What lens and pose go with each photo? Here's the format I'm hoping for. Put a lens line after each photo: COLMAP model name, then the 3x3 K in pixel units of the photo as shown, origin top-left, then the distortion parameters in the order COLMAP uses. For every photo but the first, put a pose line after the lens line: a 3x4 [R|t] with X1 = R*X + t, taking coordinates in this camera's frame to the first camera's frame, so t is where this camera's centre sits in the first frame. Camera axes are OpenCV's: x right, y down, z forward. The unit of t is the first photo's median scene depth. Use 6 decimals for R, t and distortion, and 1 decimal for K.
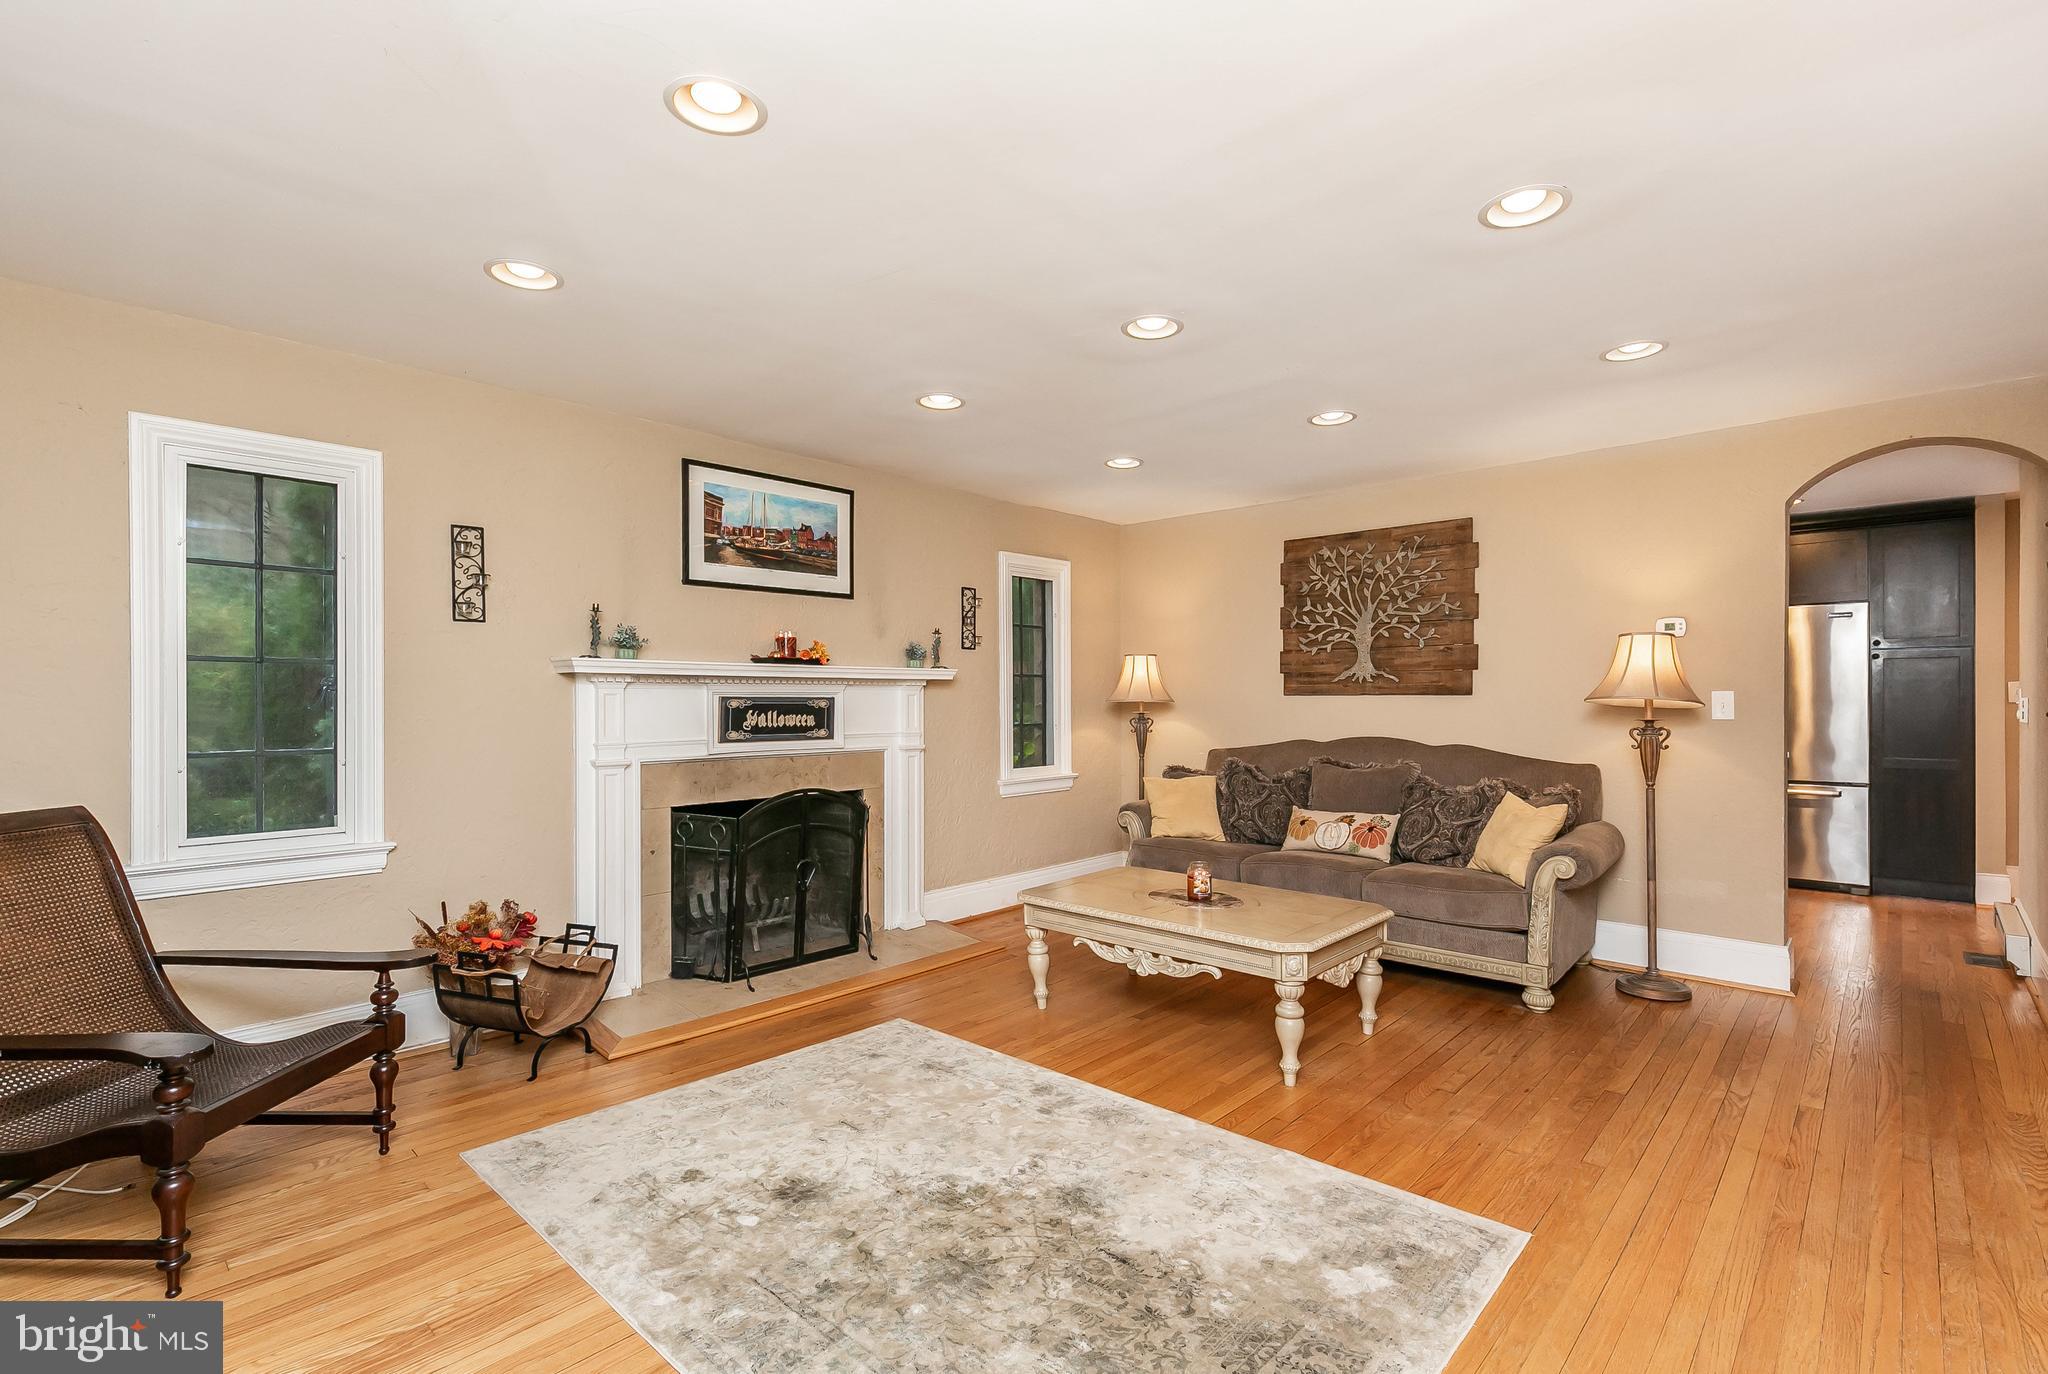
lens RADIAL K [[929.8, 0, 1022.4], [0, 929.8, 696.1], [0, 0, 1]] dist [0.016229, -0.000530]
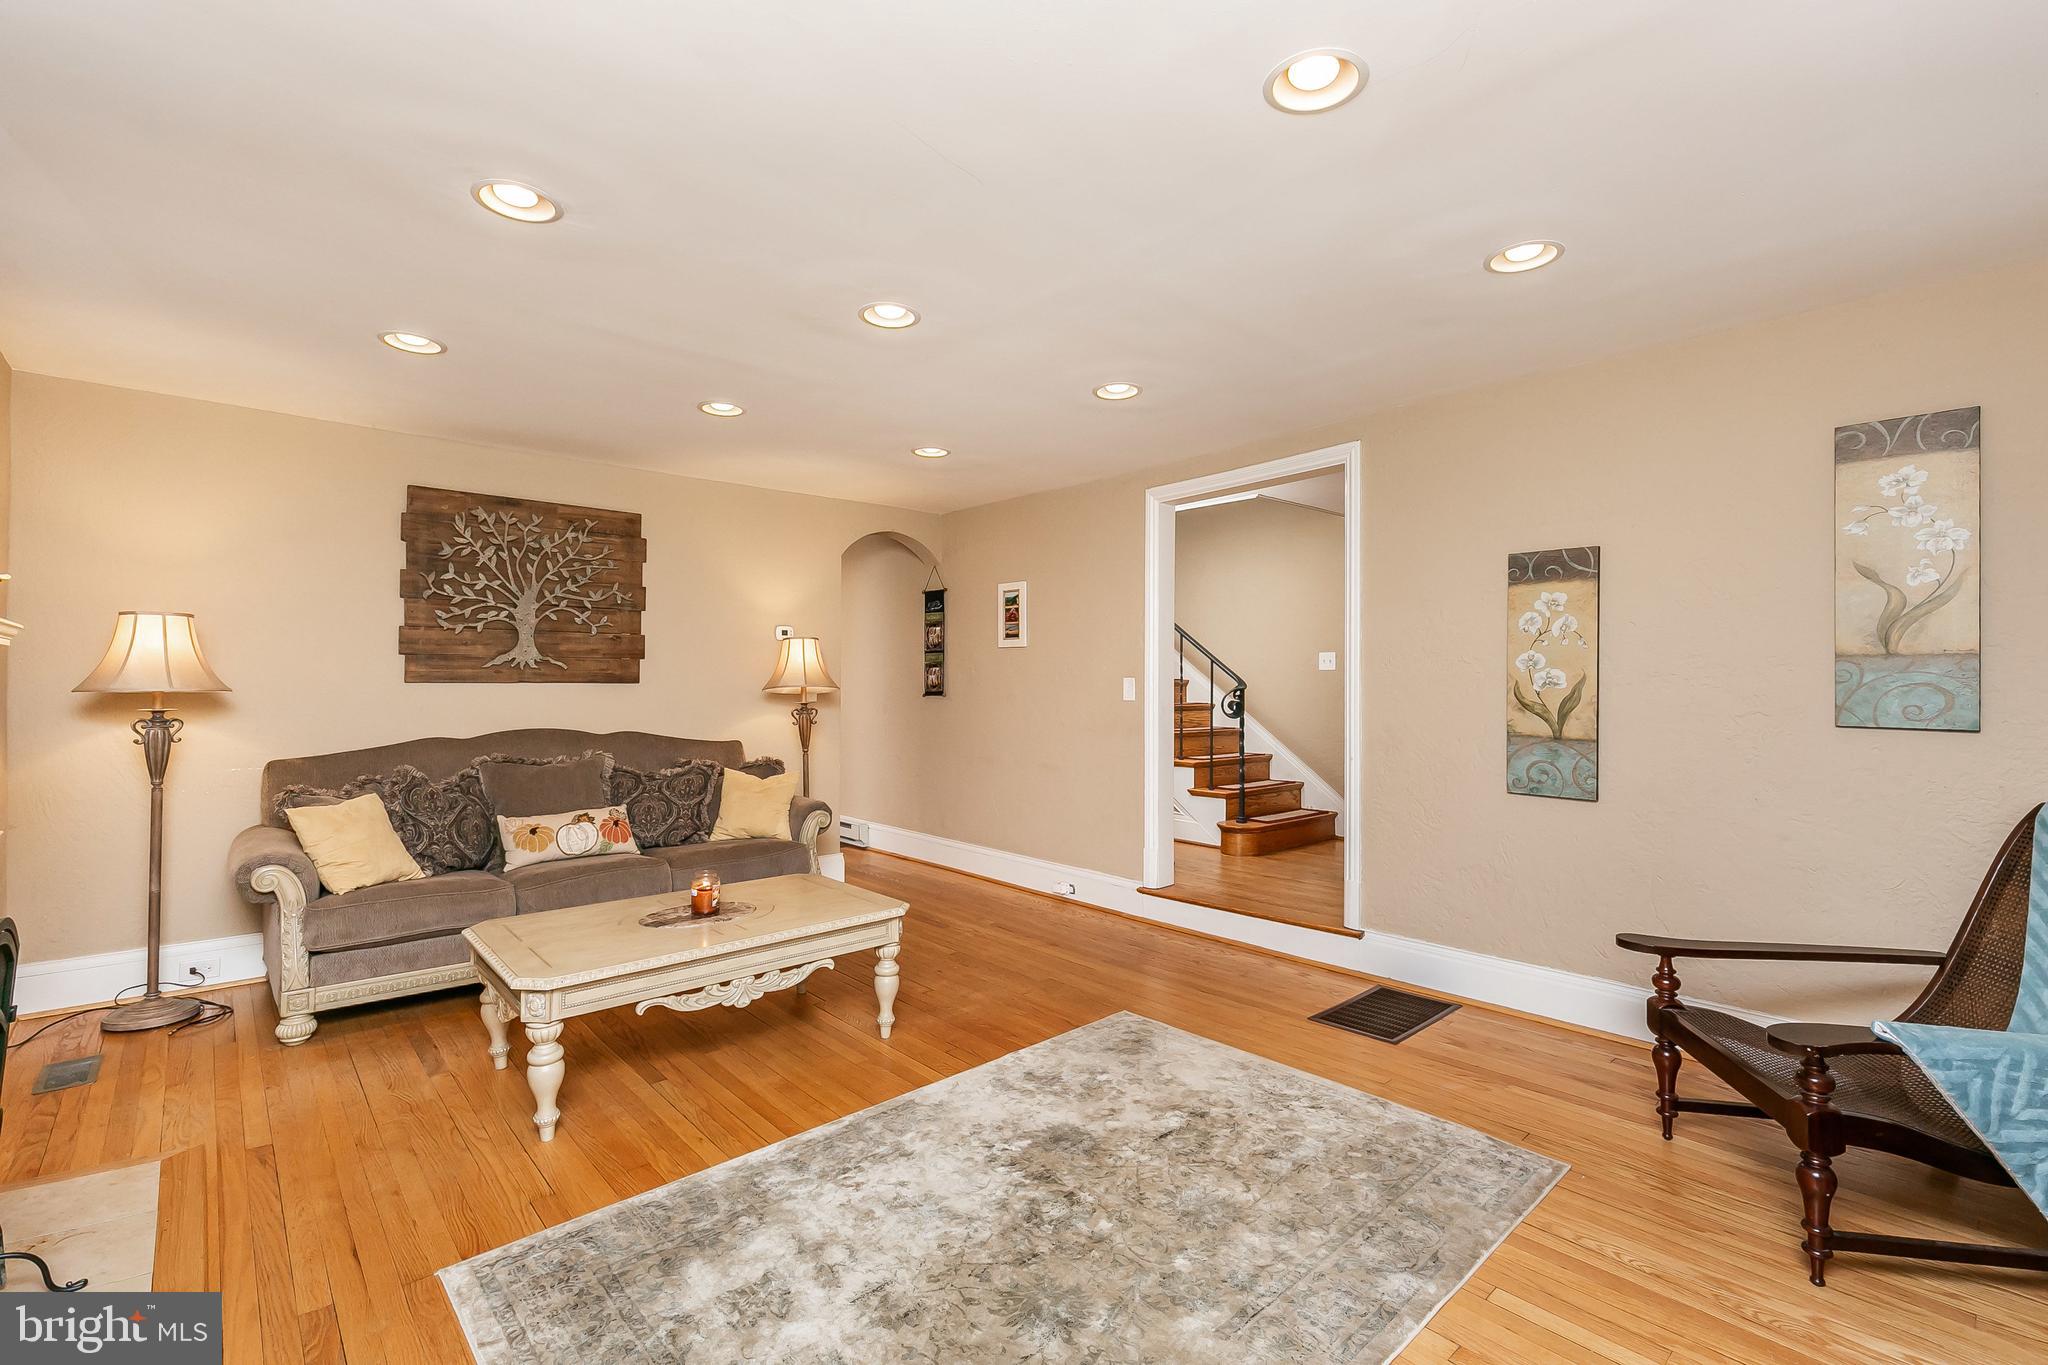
lens RADIAL K [[929.8, 0, 1009.8], [0, 929.8, 676.4], [0, 0, 1]] dist [0.016229, -0.000530]
pose [[0.091641, 0.011248, 0.995729, -0.562649], [-0.004211, 0.999932, -0.010908, 0.000825], [-0.995783, -0.003194, 0.091682, 0.528474]]
